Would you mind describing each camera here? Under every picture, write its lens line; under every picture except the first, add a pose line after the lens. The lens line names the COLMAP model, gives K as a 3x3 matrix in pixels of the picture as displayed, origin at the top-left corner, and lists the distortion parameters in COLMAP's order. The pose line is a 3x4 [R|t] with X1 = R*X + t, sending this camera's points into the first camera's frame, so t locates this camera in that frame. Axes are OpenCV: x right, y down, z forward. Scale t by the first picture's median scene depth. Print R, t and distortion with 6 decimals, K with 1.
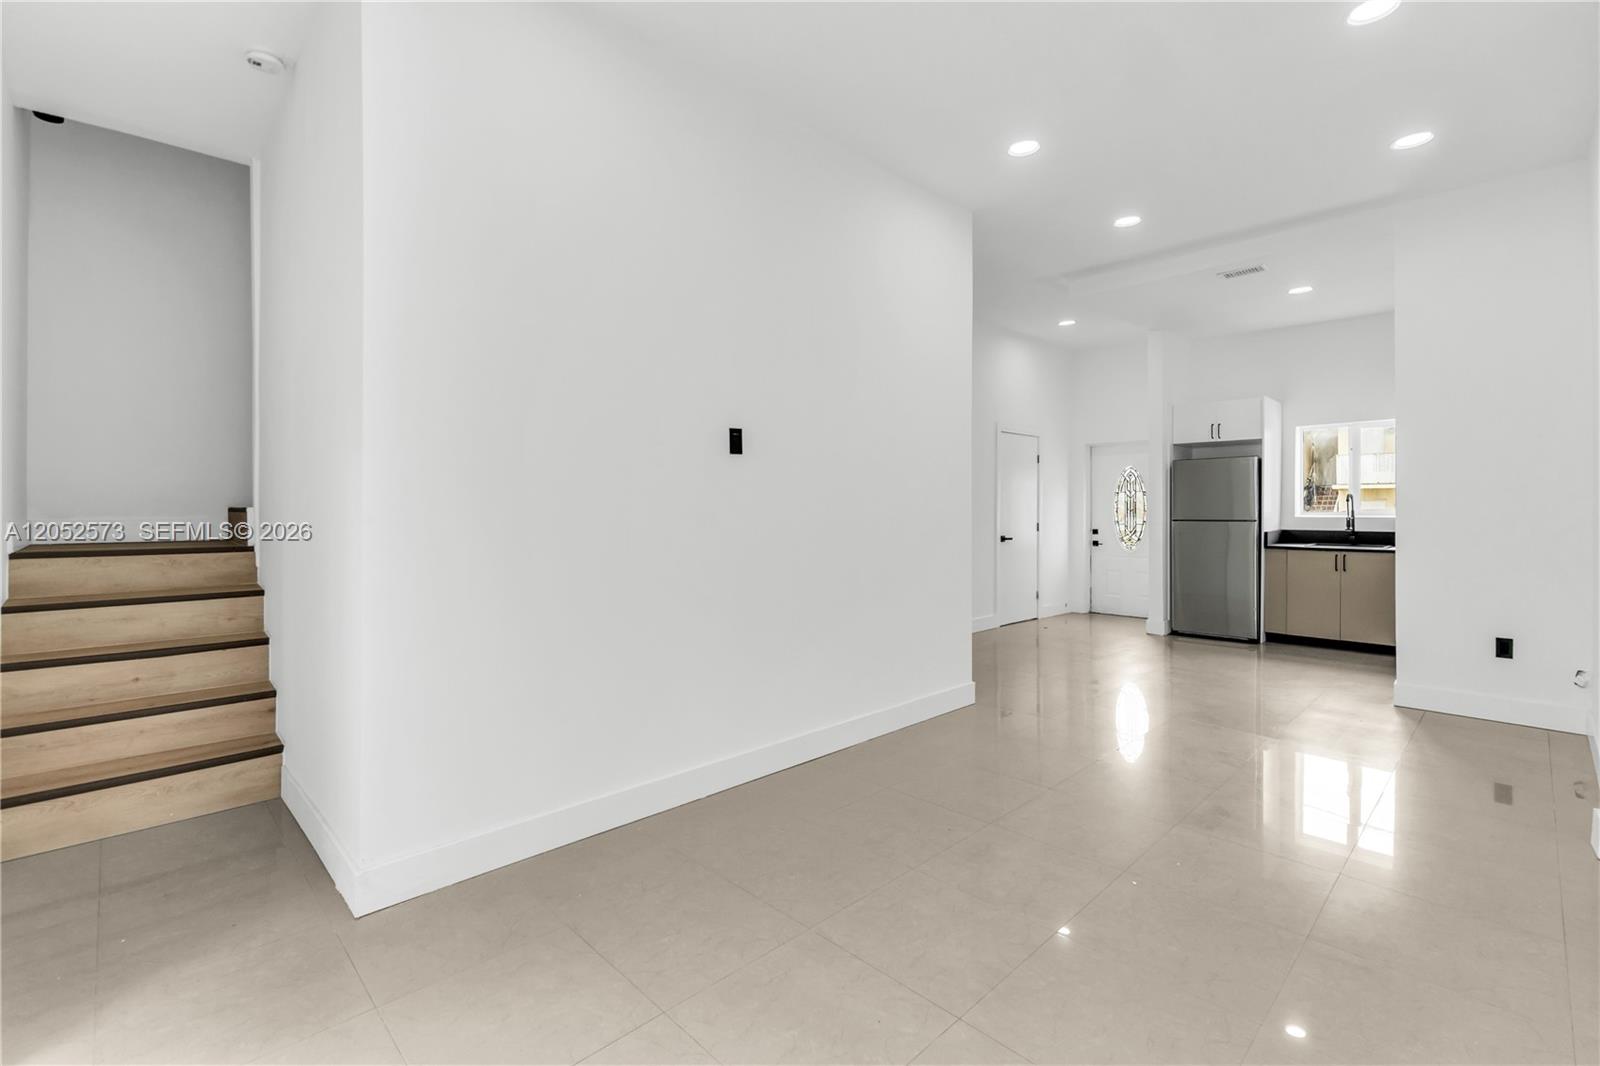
lens RADIAL K [[721.8, 0, 776.2], [0, 721.8, 514.1], [0, 0, 1]] dist [0.002486, 0.000277]
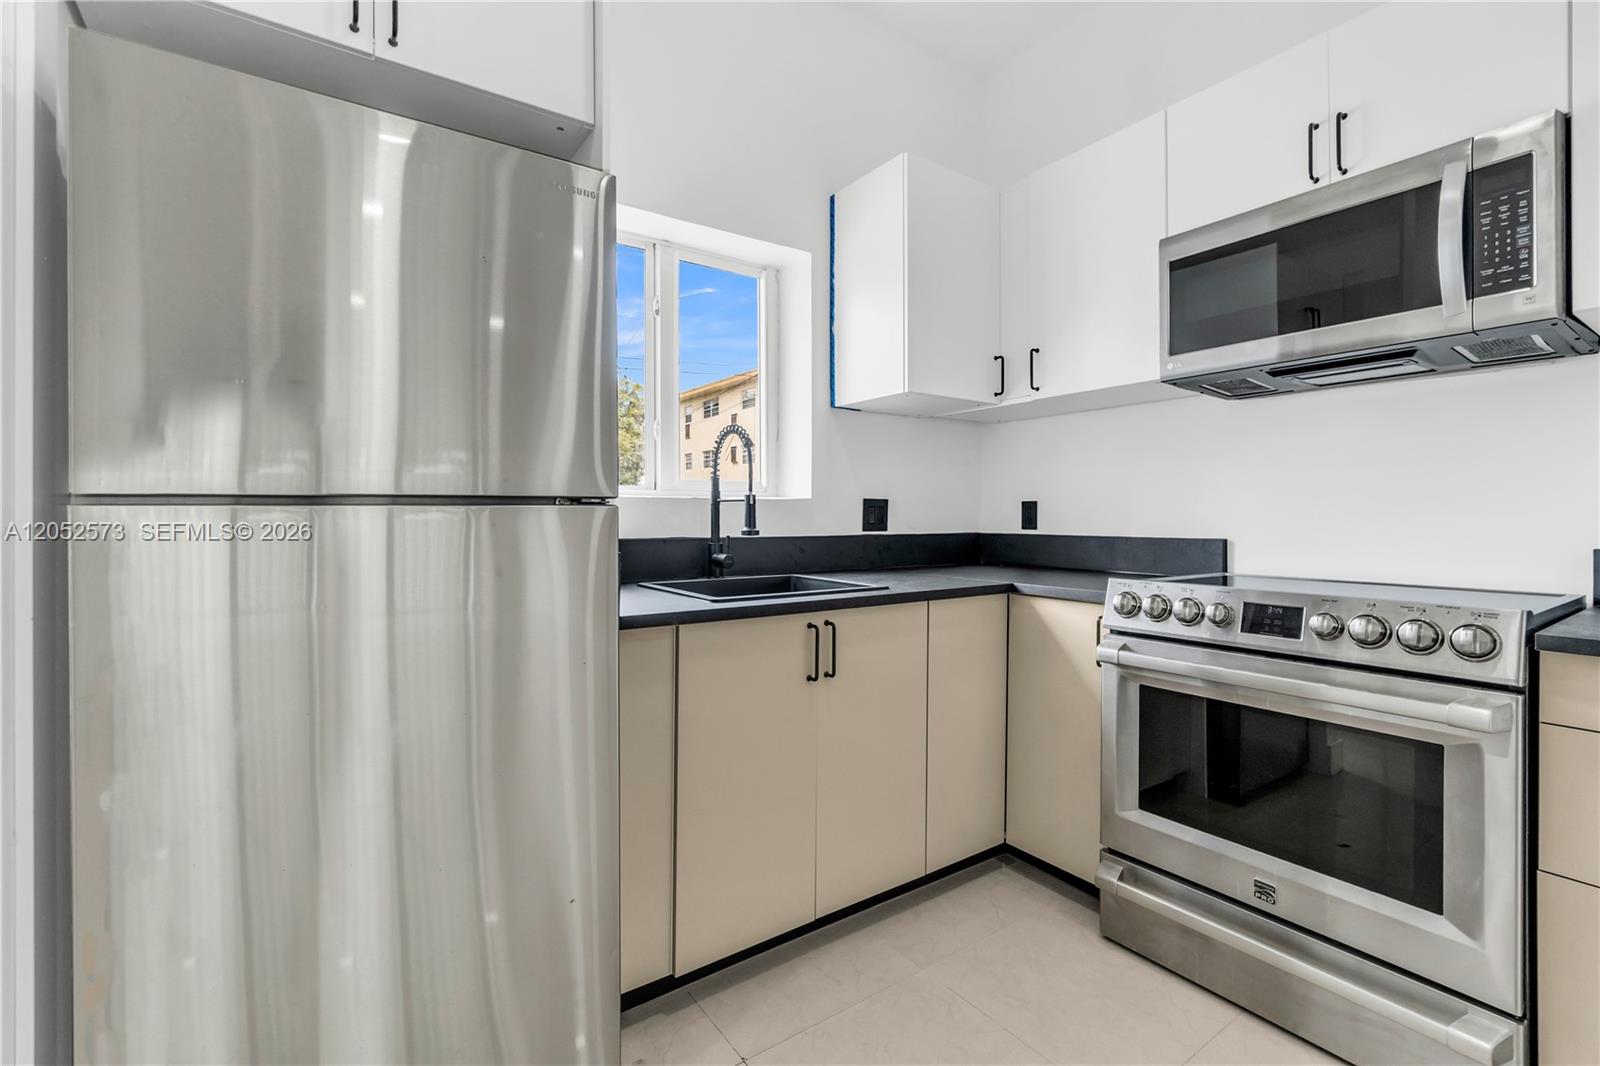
lens RADIAL K [[703.4, 0, 792.9], [0, 703.4, 515.1], [0, 0, 1]] dist [-0.001152, 0.000063]
pose [[0.142516, 0.003517, 0.989786, 0.467683], [0.006340, 0.999970, -0.004466, 0.014027], [-0.989772, 0.006912, 0.142489, 0.901731]]
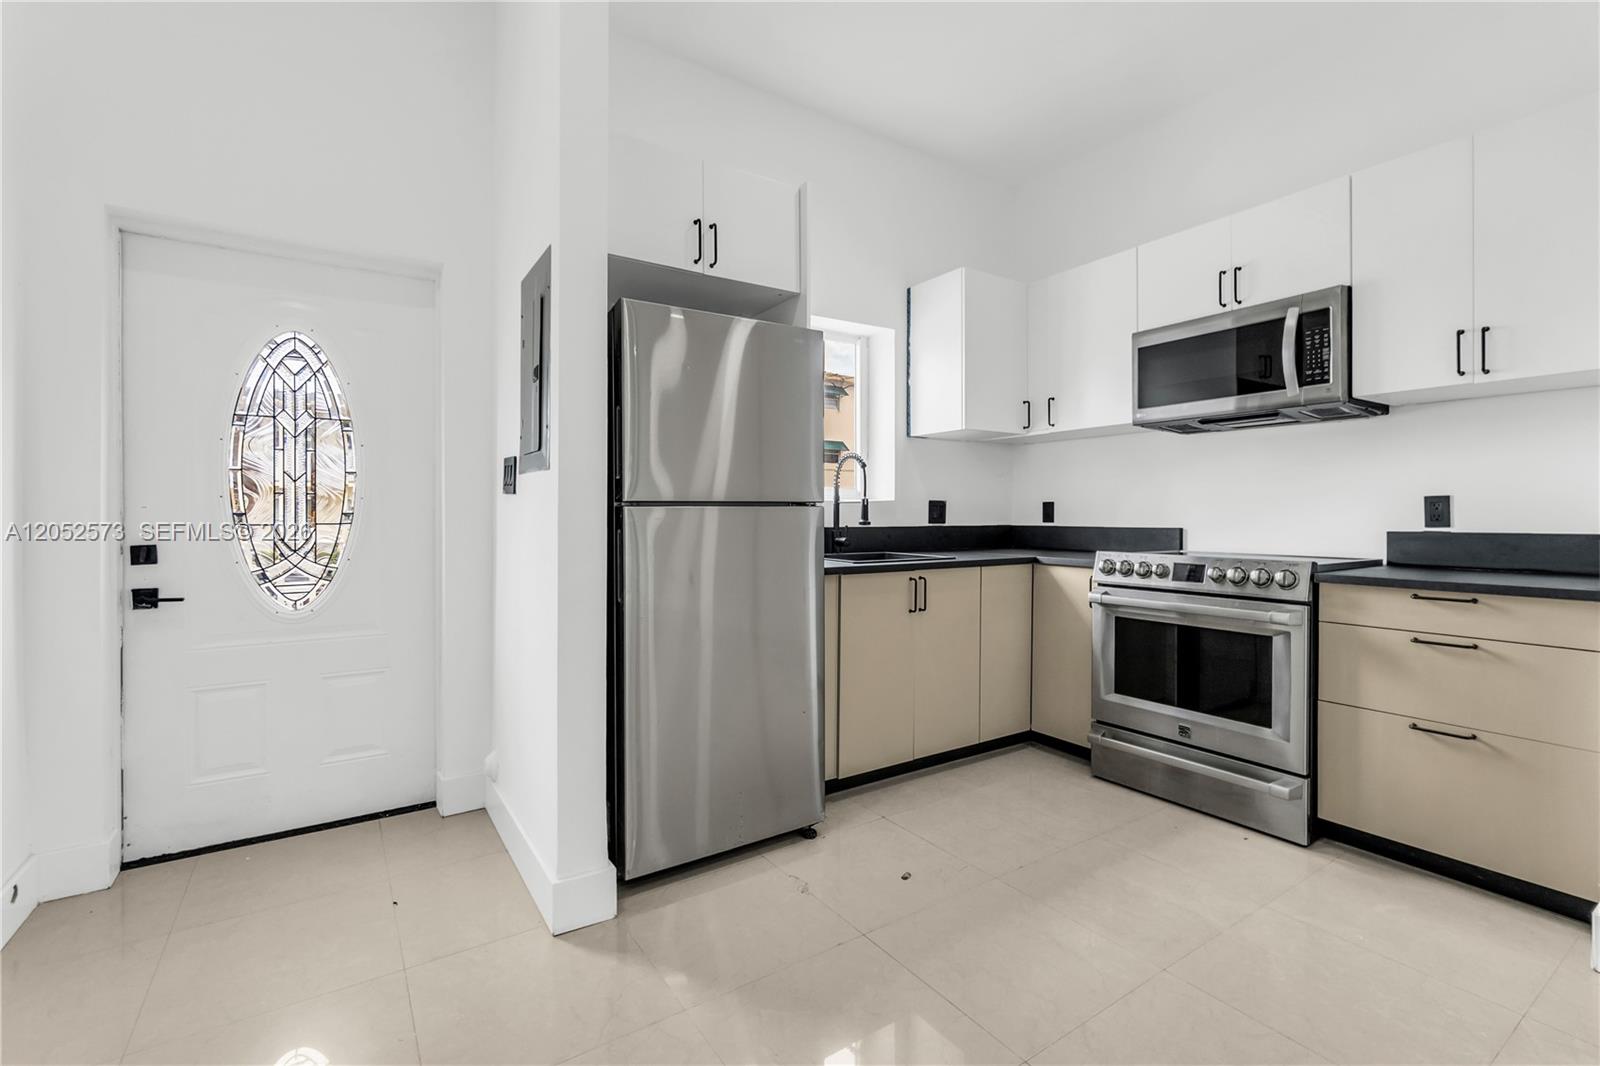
lens RADIAL K [[717.1, 0, 790.7], [0, 717.1, 517.5], [0, 0, 1]] dist [0.001318, 0.000038]
pose [[0.170603, -0.001860, 0.985338, 0.286907], [0.007186, 0.999974, 0.000643, 0.015653], [-0.985314, 0.006971, 0.170612, 0.929872]]
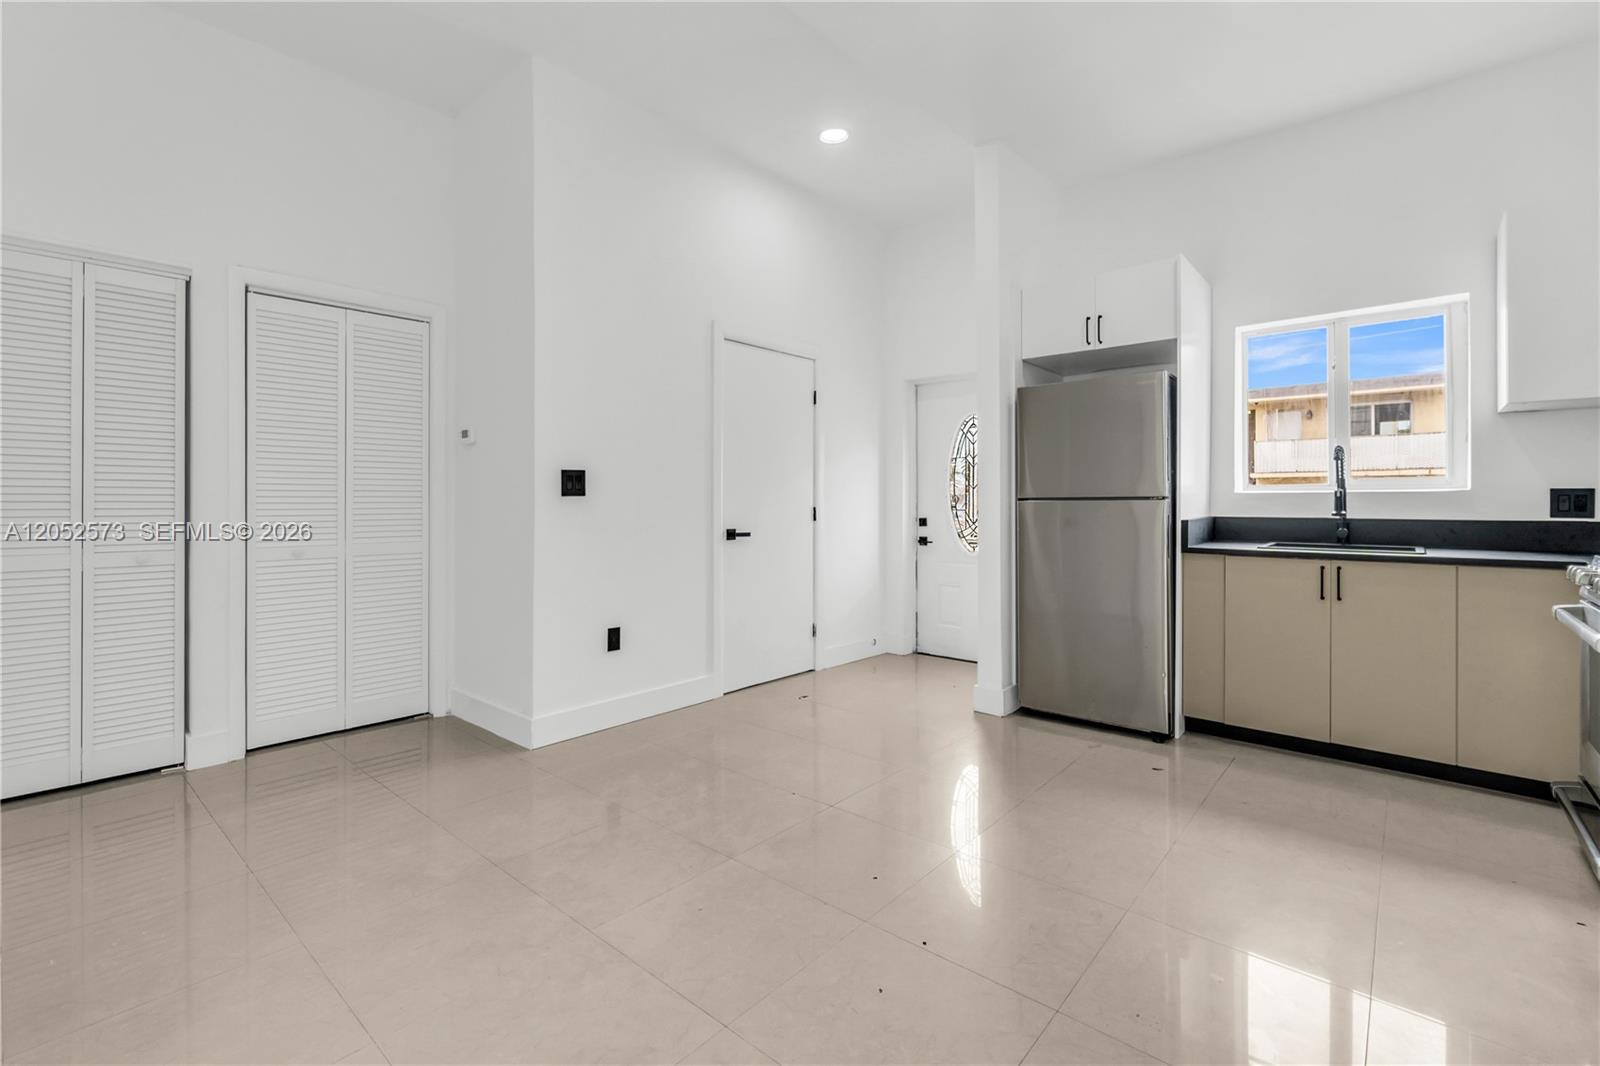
lens RADIAL K [[717.4, 0, 779.6], [0, 717.4, 501.4], [0, 0, 1]] dist [-0.002772, -0.000192]
pose [[0.996483, 0.002399, 0.083761, 0.345899], [-0.001574, 0.999950, -0.009908, 0.016545], [-0.083781, 0.009741, 0.996437, 0.513200]]
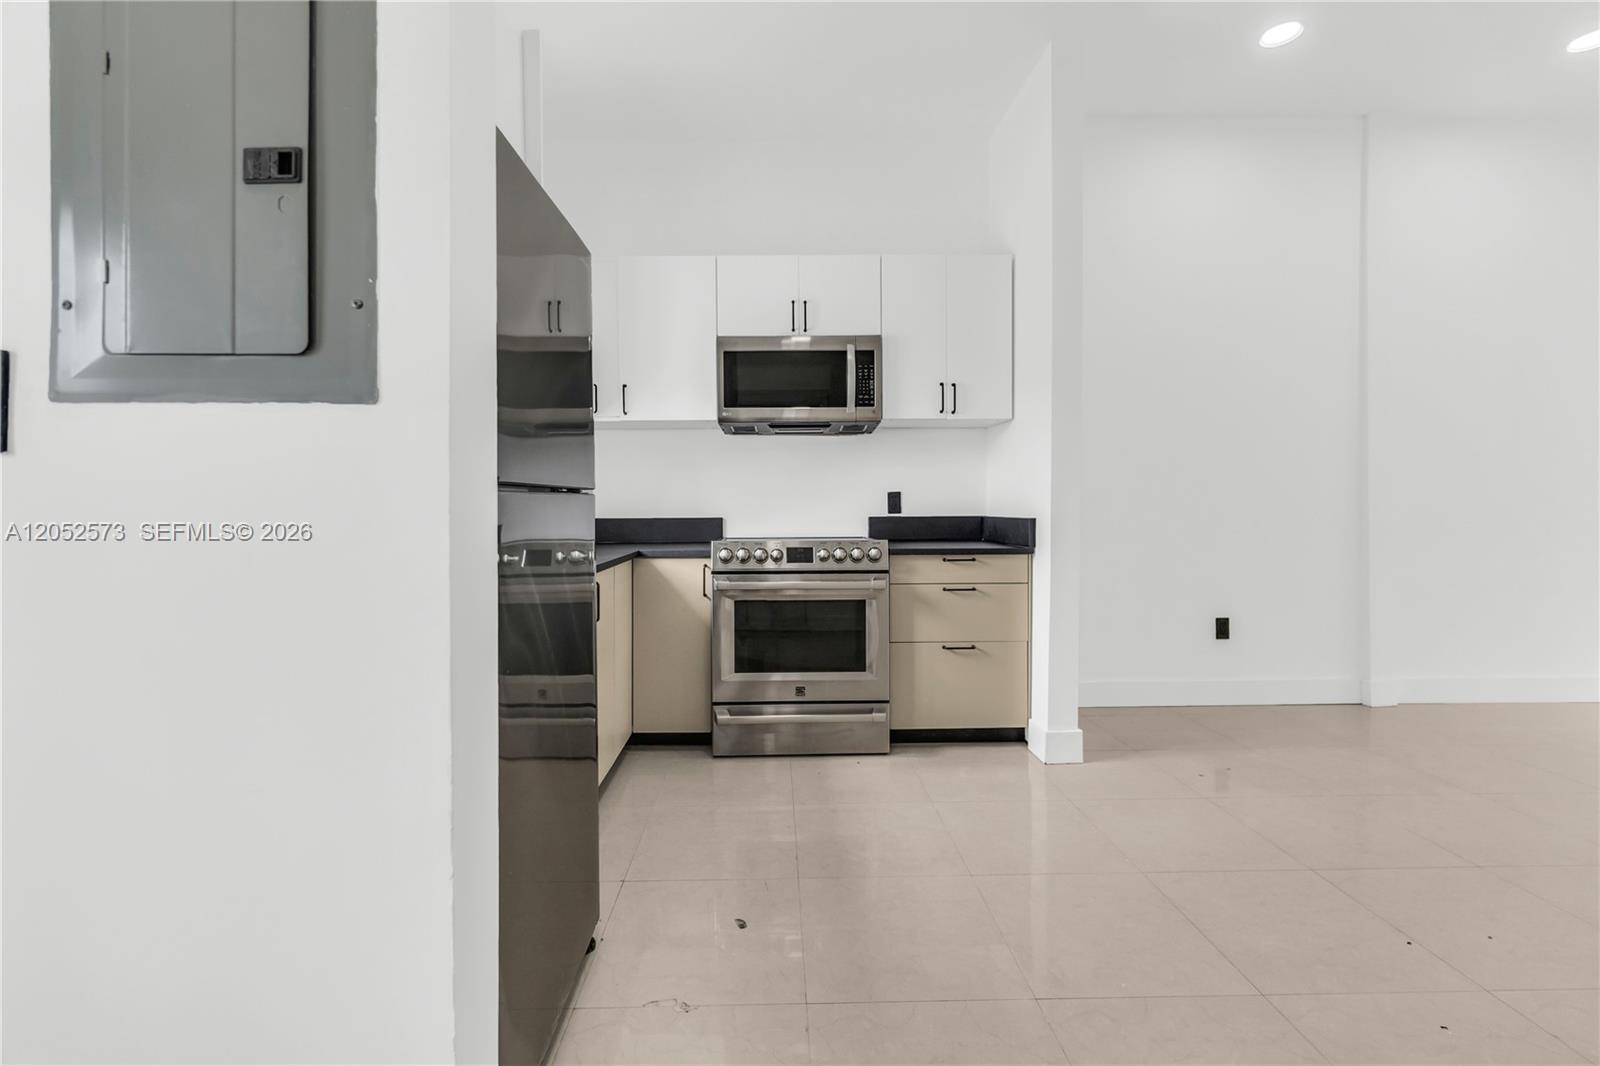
lens RADIAL K [[717.1, 0, 790.7], [0, 717.1, 517.5], [0, 0, 1]] dist [0.001318, 0.000038]
pose [[-0.753182, -0.004277, 0.657798, 0.415946], [0.012469, 0.999706, 0.020777, 0.014137], [-0.657694, 0.023851, -0.752908, 1.132026]]
